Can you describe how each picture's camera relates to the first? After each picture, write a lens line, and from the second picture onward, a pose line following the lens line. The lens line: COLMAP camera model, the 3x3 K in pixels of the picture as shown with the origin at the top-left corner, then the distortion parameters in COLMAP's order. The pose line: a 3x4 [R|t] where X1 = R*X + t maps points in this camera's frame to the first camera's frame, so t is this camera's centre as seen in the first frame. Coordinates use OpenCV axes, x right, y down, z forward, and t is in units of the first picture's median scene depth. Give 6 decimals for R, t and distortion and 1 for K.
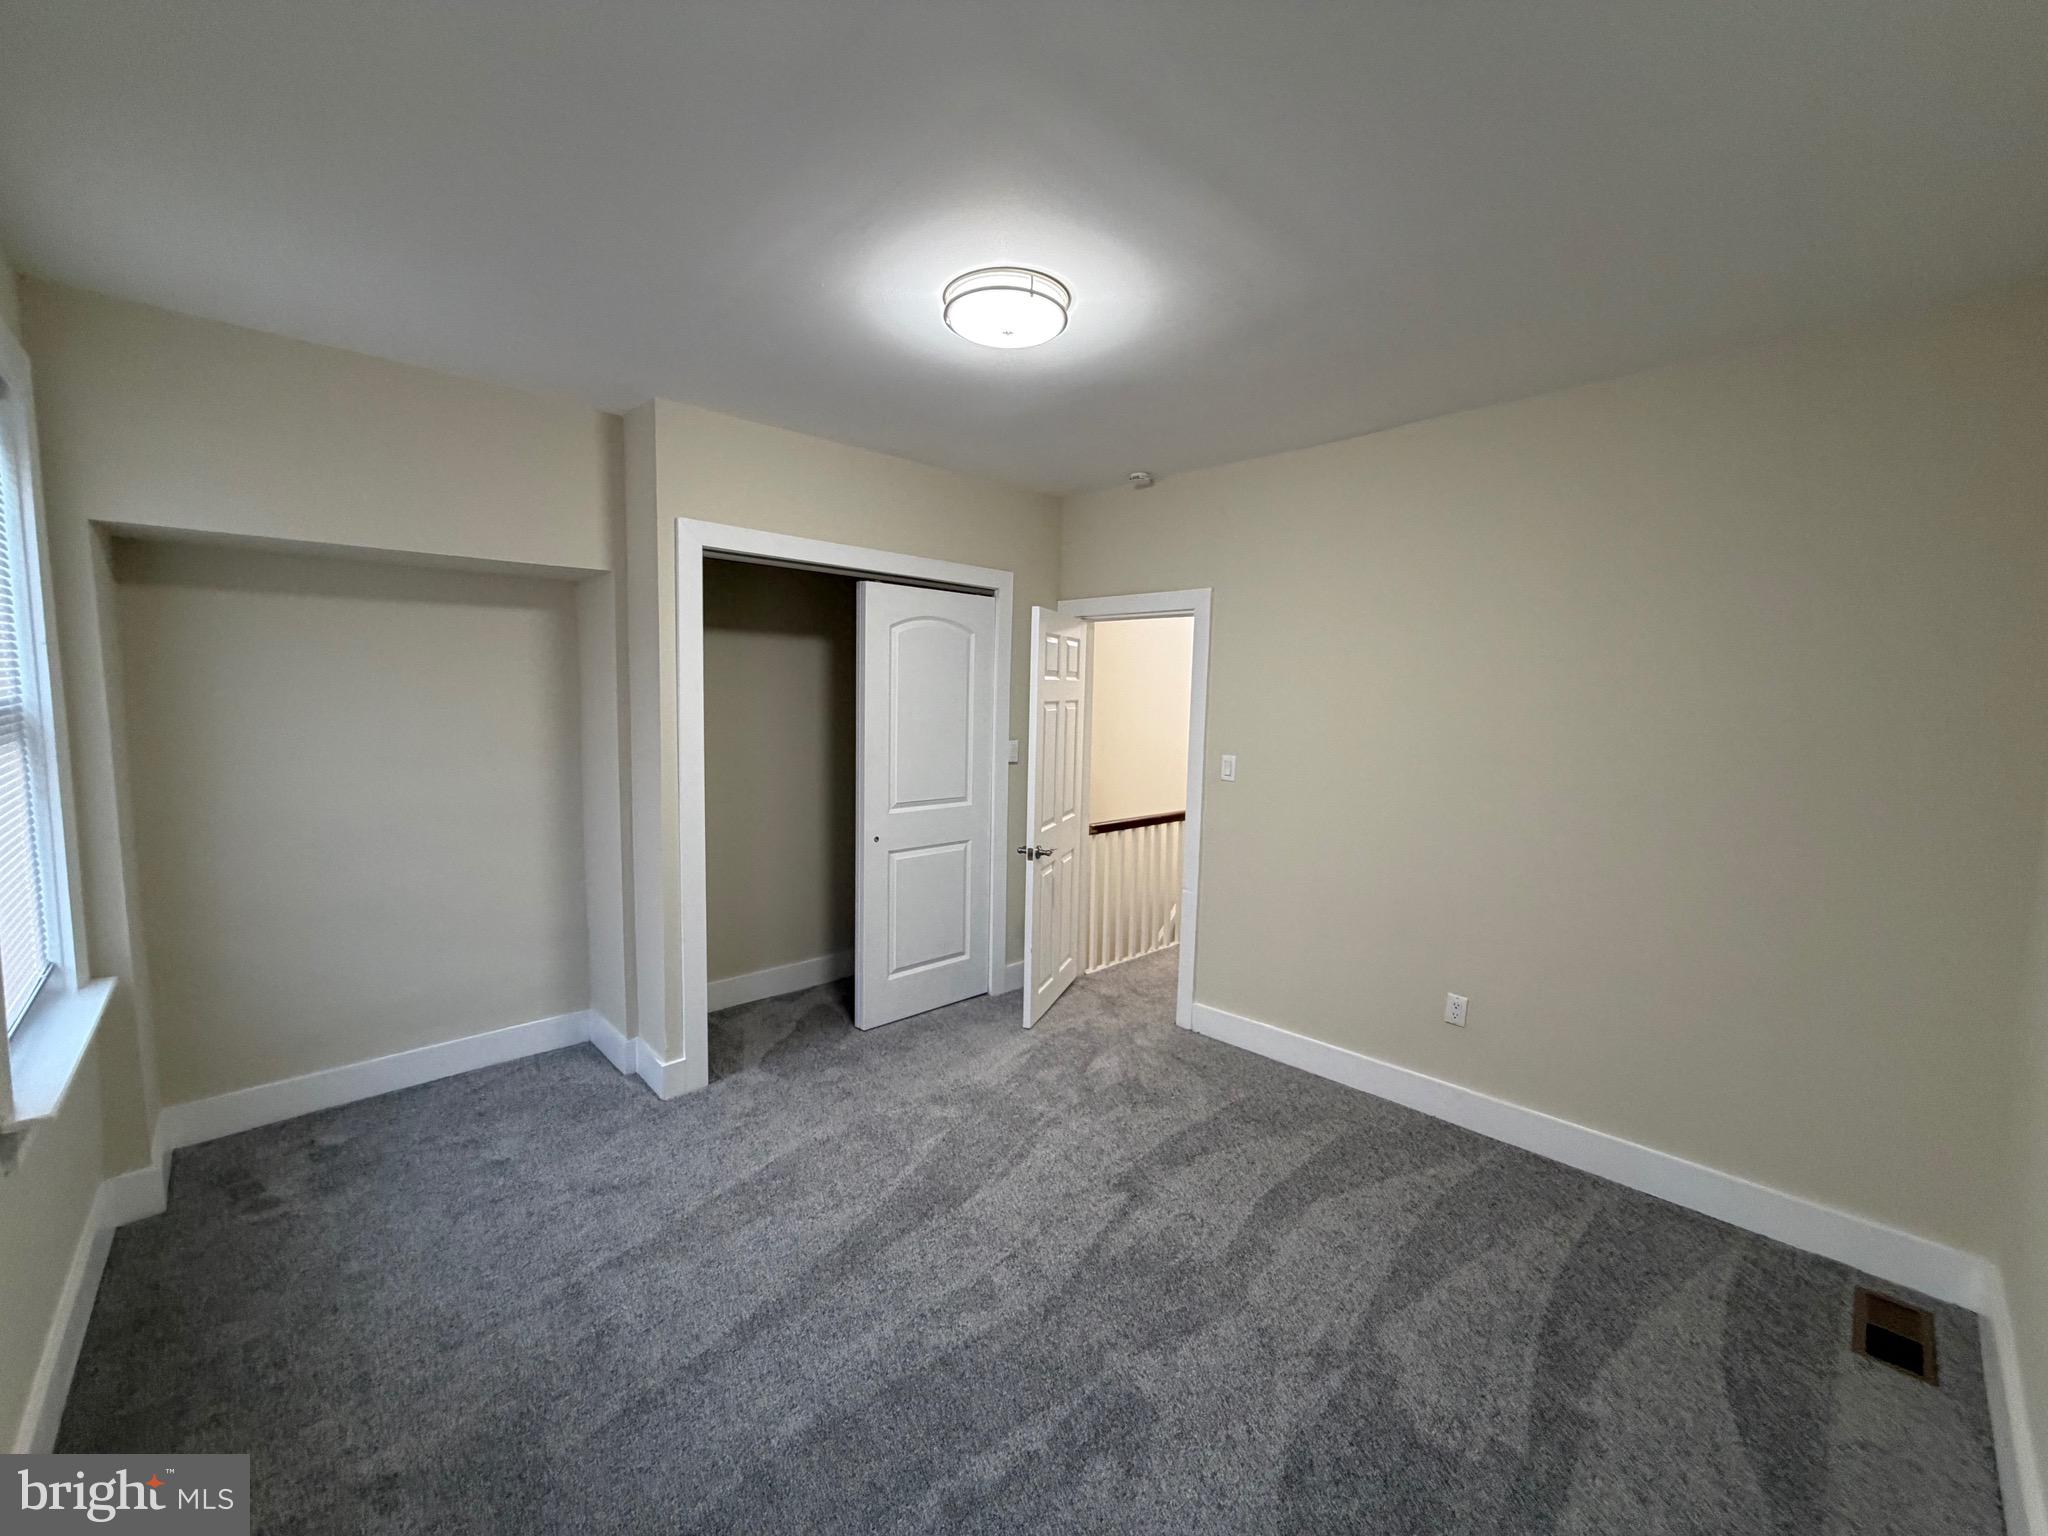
lens RADIAL K [[810.9, 0, 1022.5], [0, 810.9, 778.2], [0, 0, 1]] dist [0.001591, -0.000741]
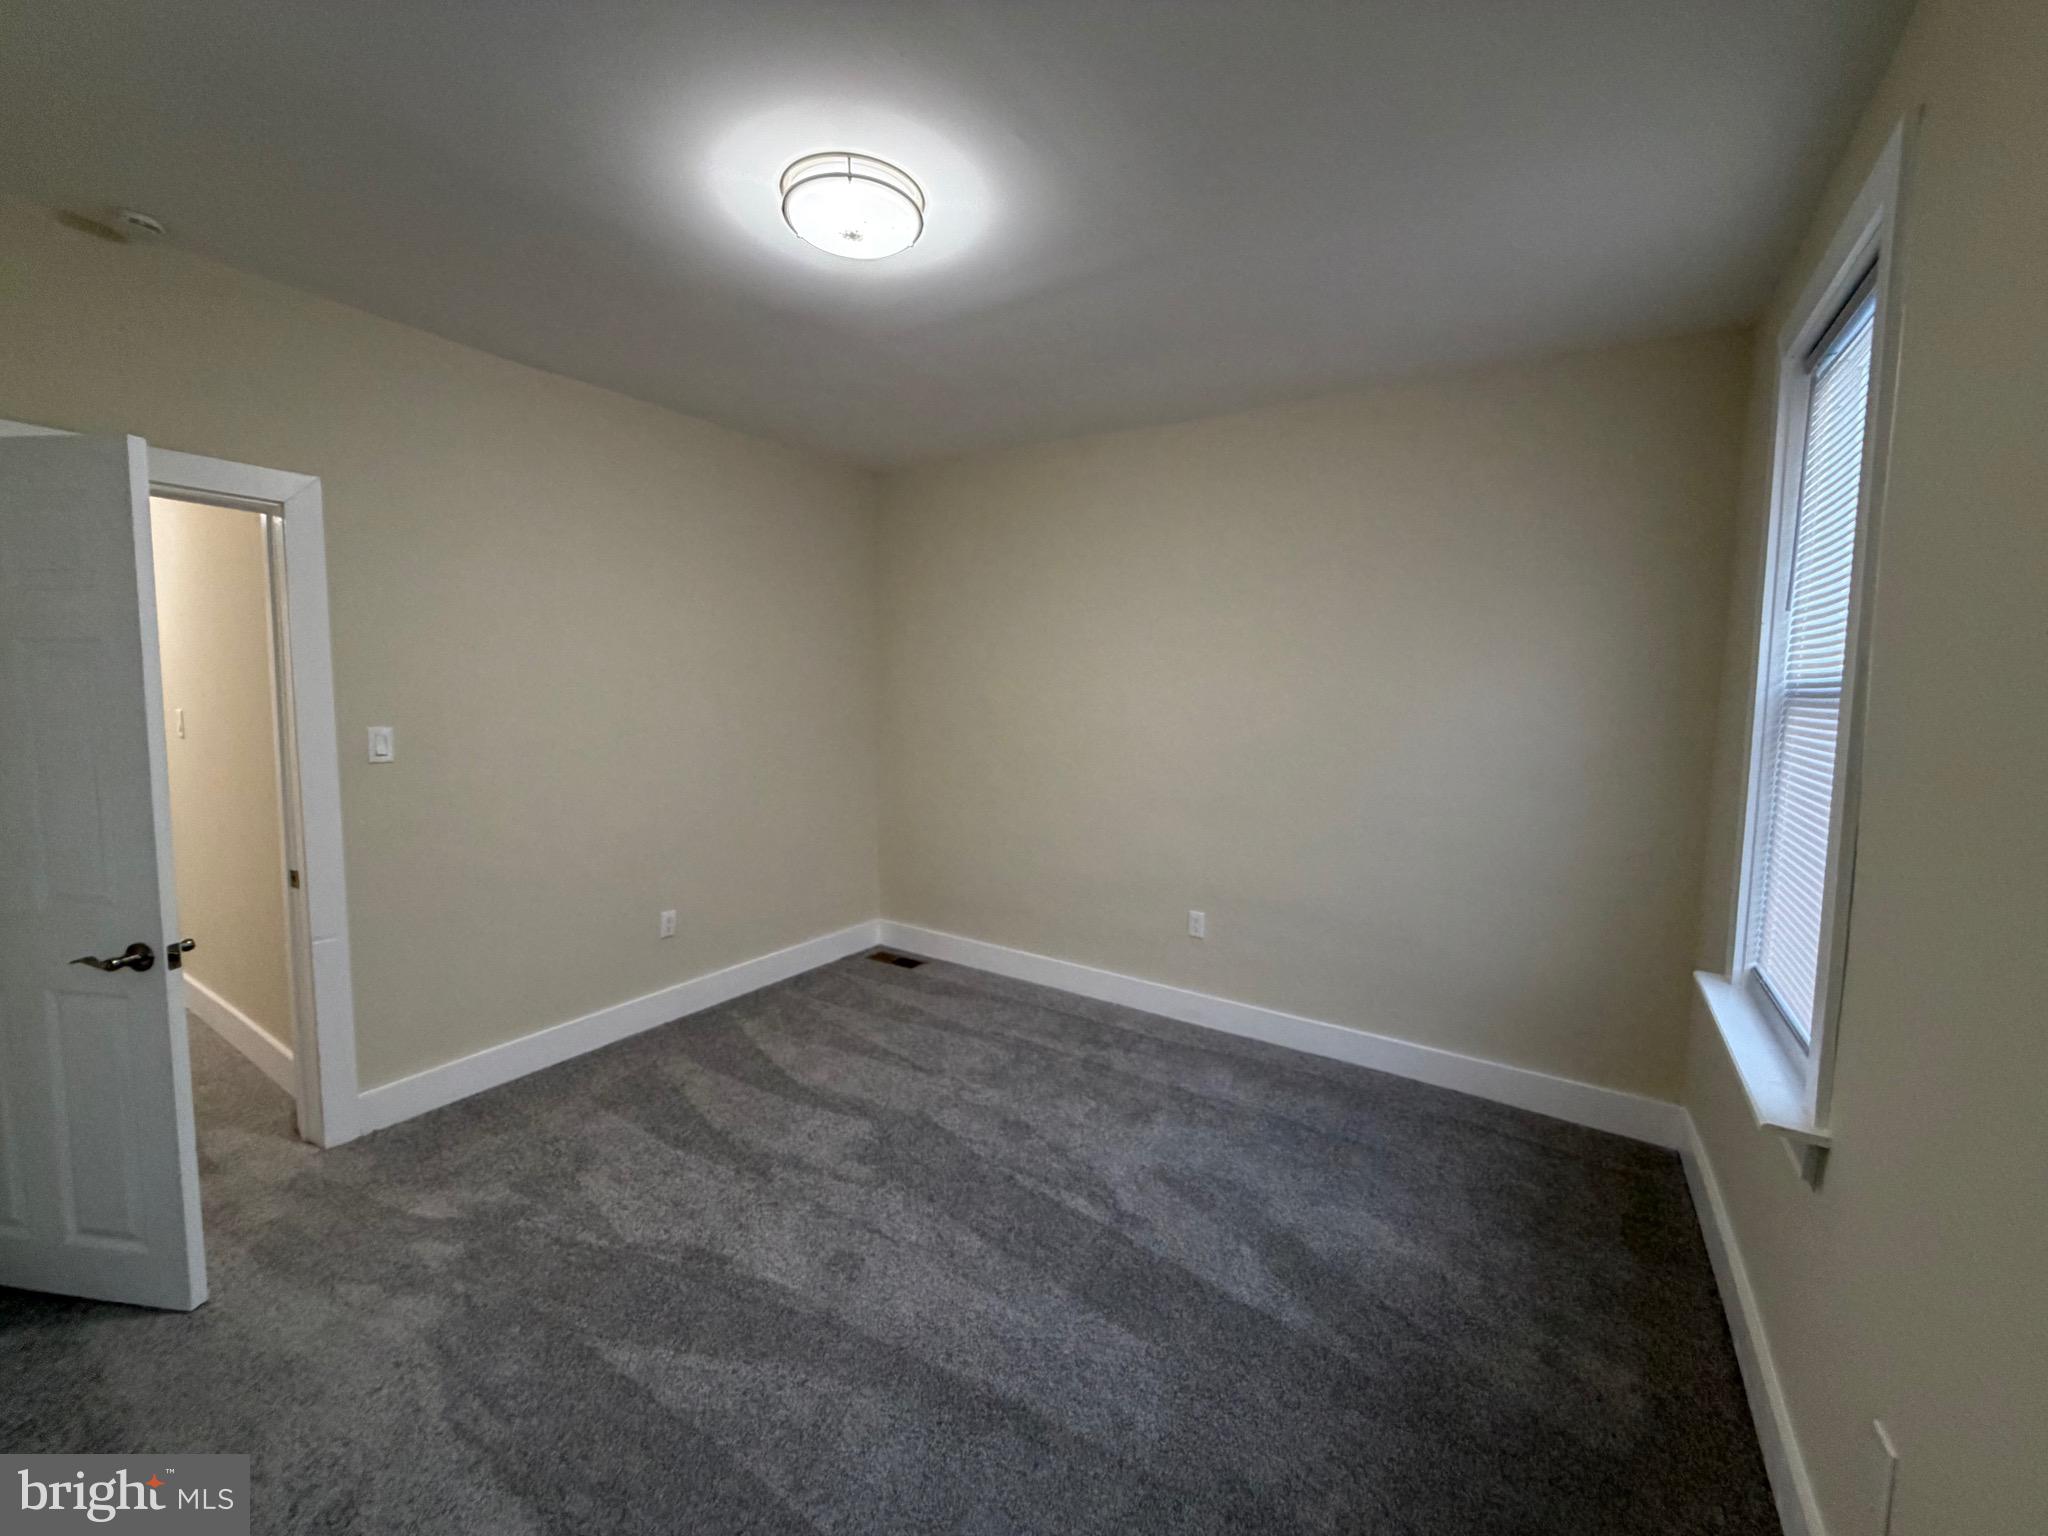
lens RADIAL K [[810.9, 0, 1028.0], [0, 810.9, 764.6], [0, 0, 1]] dist [0.001591, -0.000741]
pose [[-0.236412, -0.109424, 0.965472, -0.776944], [0.072070, 0.988927, 0.129730, -0.063603], [-0.968976, 0.100251, -0.225908, 0.824136]]
